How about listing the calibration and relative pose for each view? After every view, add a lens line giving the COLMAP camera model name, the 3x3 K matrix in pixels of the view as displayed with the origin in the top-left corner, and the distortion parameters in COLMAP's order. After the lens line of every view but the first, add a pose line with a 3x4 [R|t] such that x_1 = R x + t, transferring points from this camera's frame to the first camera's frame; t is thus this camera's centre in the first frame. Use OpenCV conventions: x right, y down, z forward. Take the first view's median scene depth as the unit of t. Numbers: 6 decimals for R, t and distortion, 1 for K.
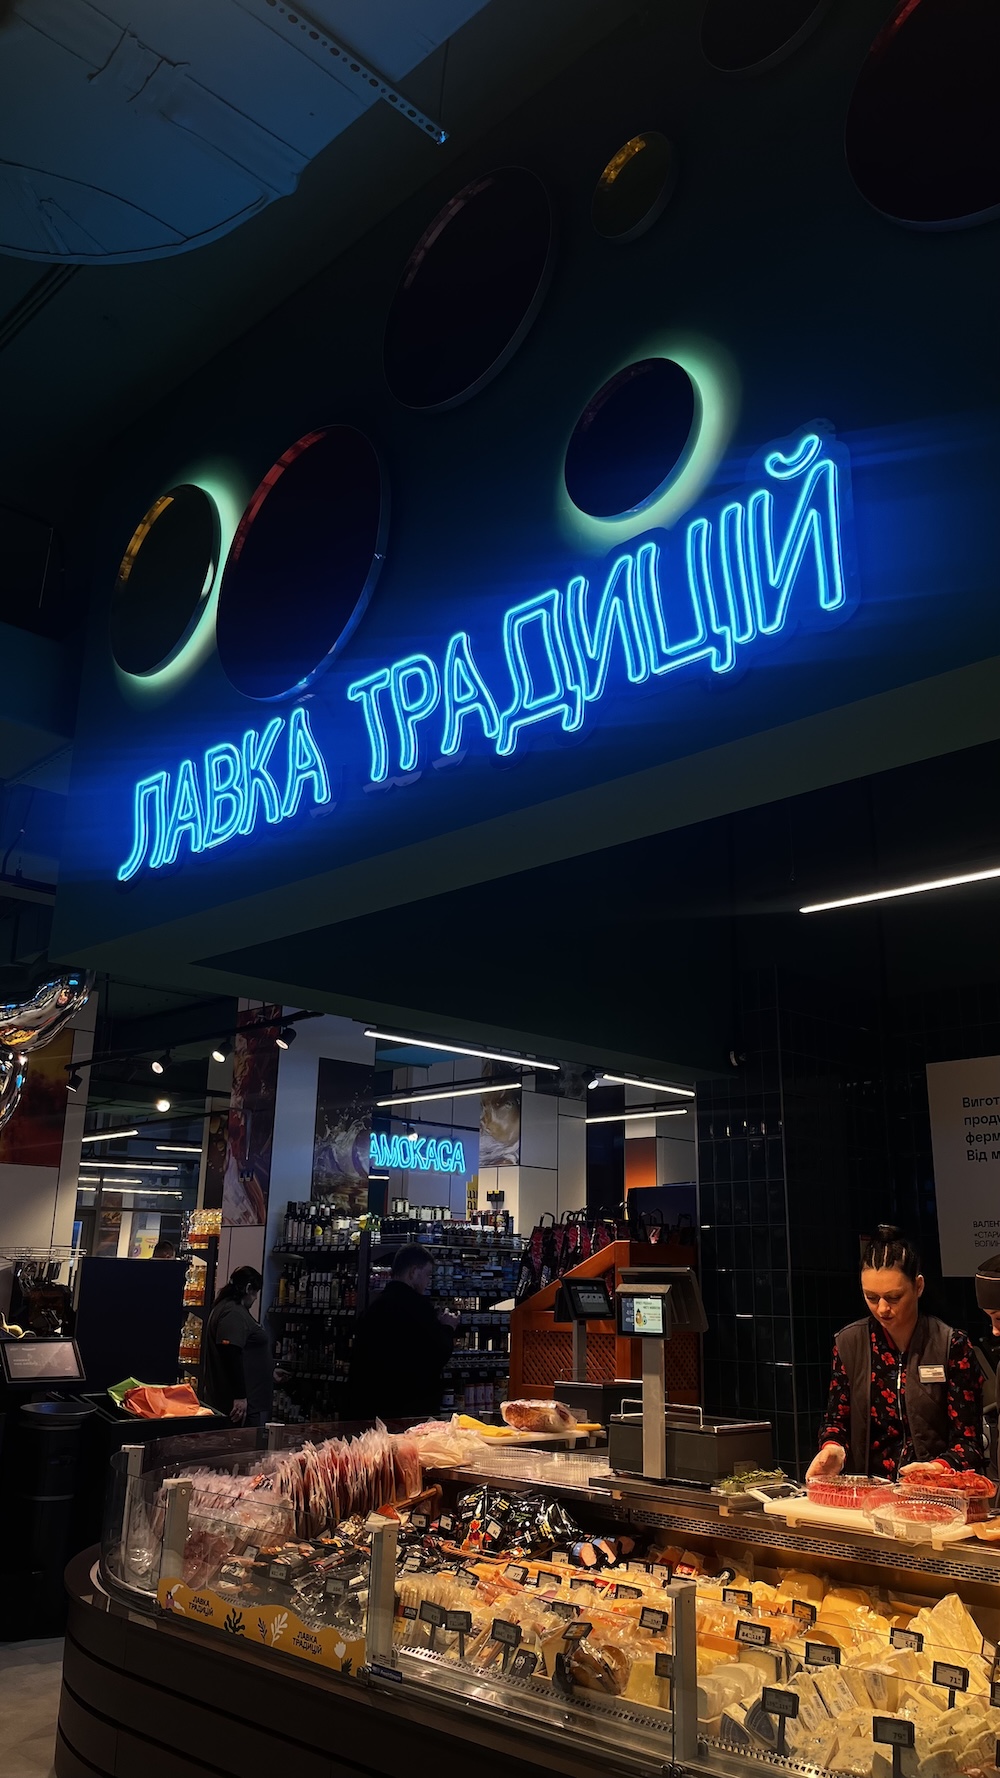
lens RADIAL K [[1354.2, 0, 495.5], [0, 1354.2, 897.0], [0, 0, 1]] dist [0.039447, -0.017032]
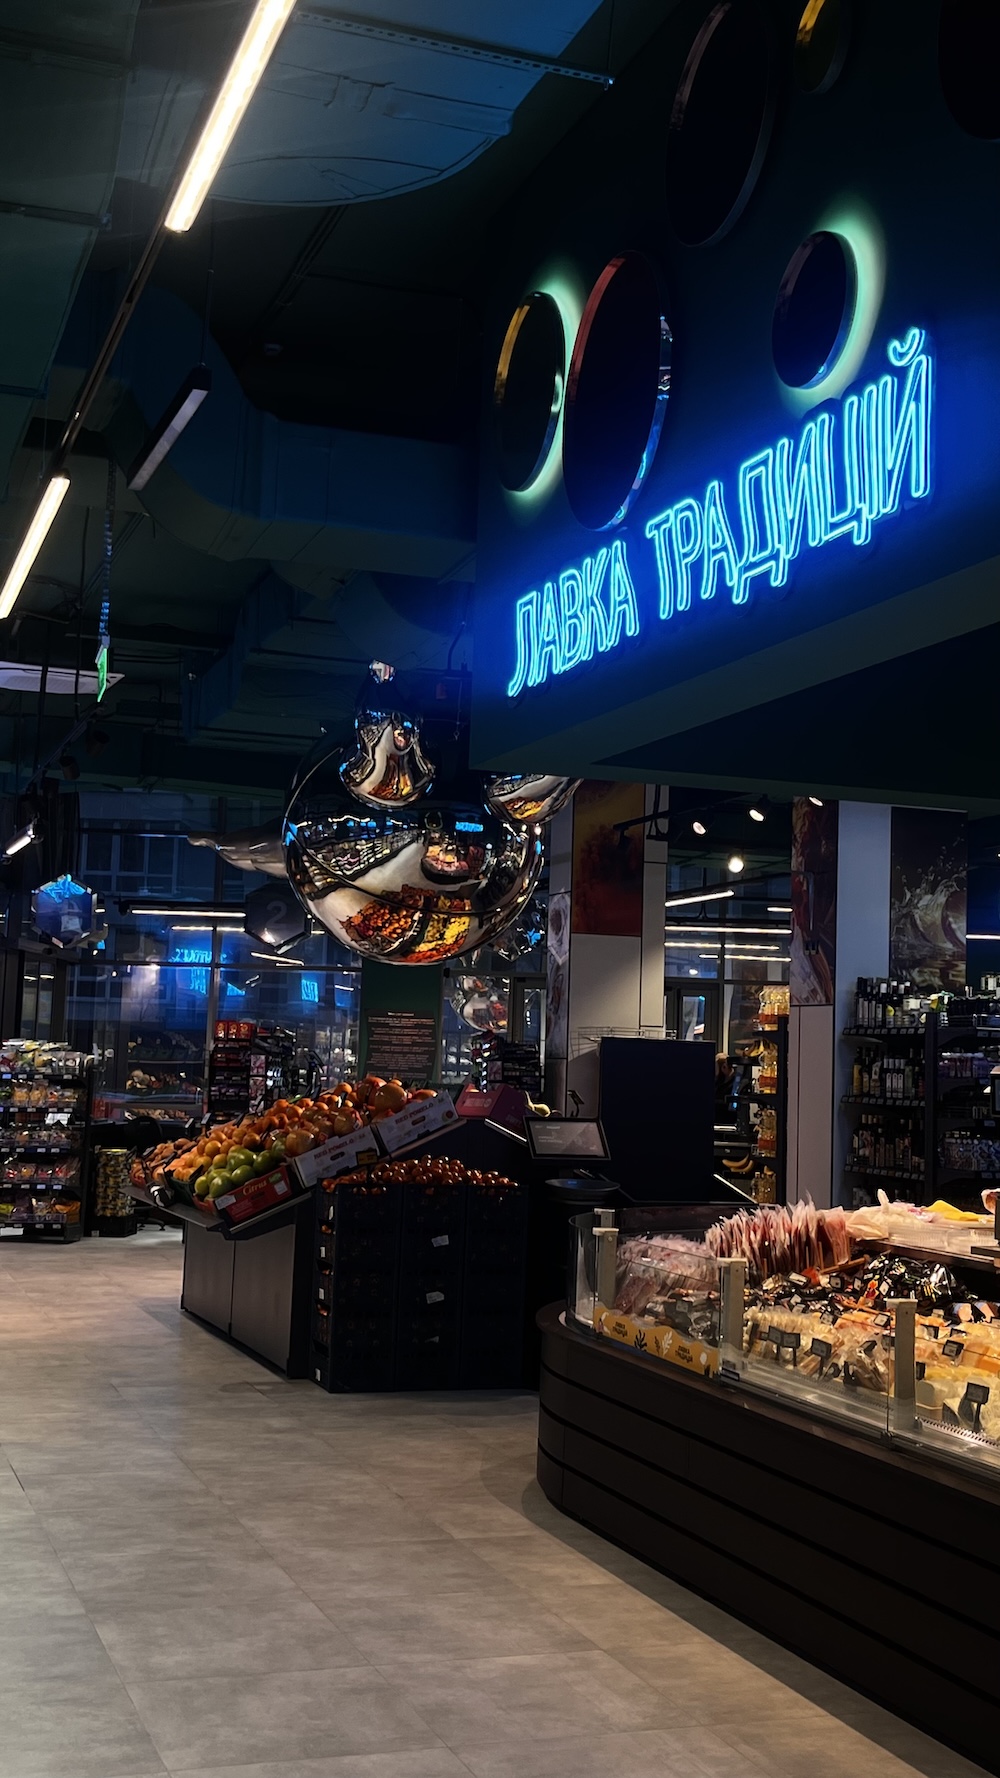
lens RADIAL K [[2053.5, 0, 500.1], [0, 2053.5, 883.0], [0, 0, 1]] dist [0.069914, 0.000000]
pose [[0.903770, -0.026951, -0.427169, 0.422768], [0.103488, 0.982164, 0.156986, -0.127679], [0.415319, -0.186086, 0.890439, -0.492434]]
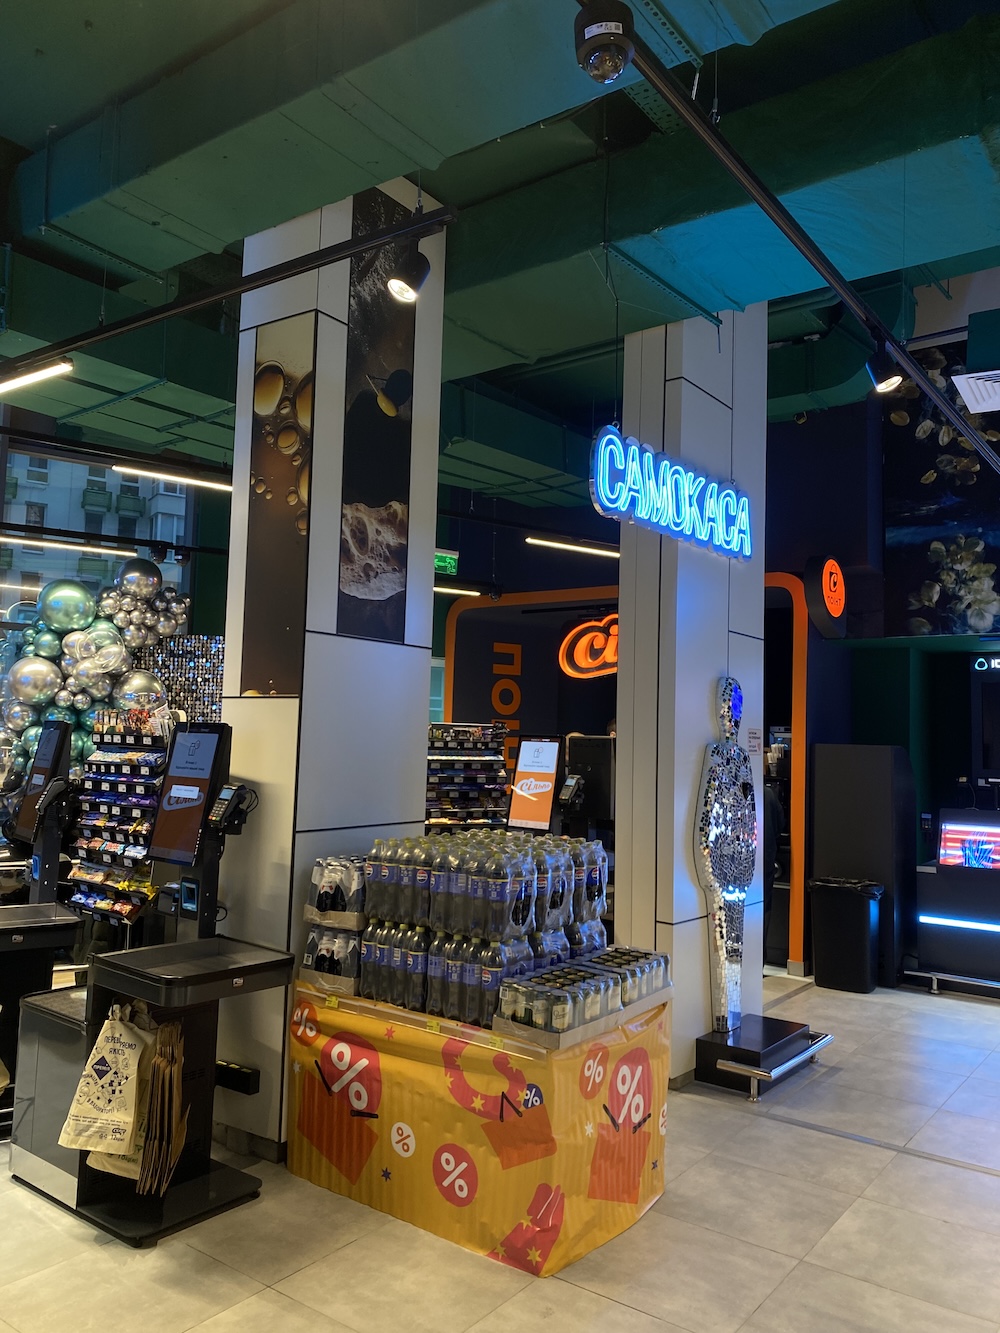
lens RADIAL K [[1032.6, 0, 518.9], [0, 1032.6, 645.1], [0, 0, 1]] dist [0.042240, -0.032612]
pose [[0.987498, 0.023969, 0.155802, -0.567502], [-0.053611, 0.980523, 0.188947, 0.563831], [-0.148238, -0.194937, 0.969549, 2.134161]]
